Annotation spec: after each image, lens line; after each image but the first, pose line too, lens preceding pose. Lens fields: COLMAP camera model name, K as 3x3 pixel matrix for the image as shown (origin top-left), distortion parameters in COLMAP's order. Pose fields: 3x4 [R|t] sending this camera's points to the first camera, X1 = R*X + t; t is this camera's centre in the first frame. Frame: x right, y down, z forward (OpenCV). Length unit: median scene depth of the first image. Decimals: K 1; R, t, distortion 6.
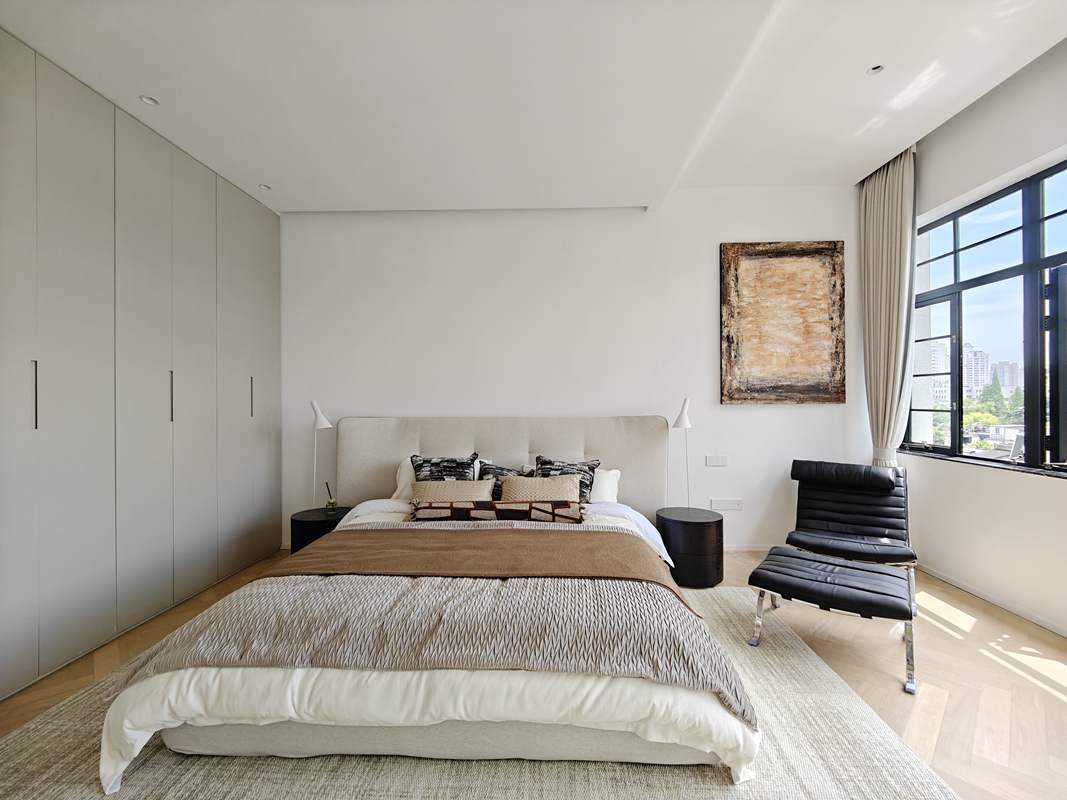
lens RADIAL K [[462.0, 0, 536.2], [0, 462.0, 402.5], [0, 0, 1]] dist [0.023360, -0.021778]
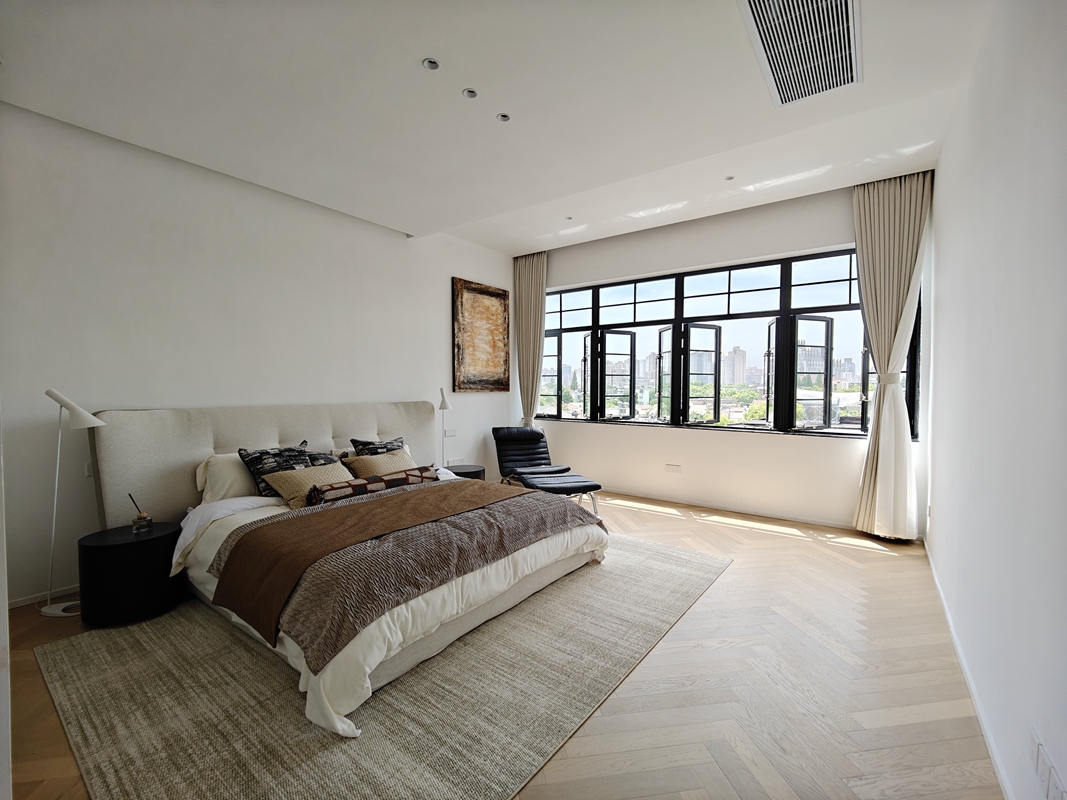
lens RADIAL K [[462.0, 0, 536.2], [0, 462.0, 402.5], [0, 0, 1]] dist [0.023360, -0.021778]
pose [[0.565700, -0.021235, 0.824338, -0.624293], [-0.000537, 0.999659, 0.026119, -0.001895], [-0.824611, -0.015218, 0.565496, 0.001821]]
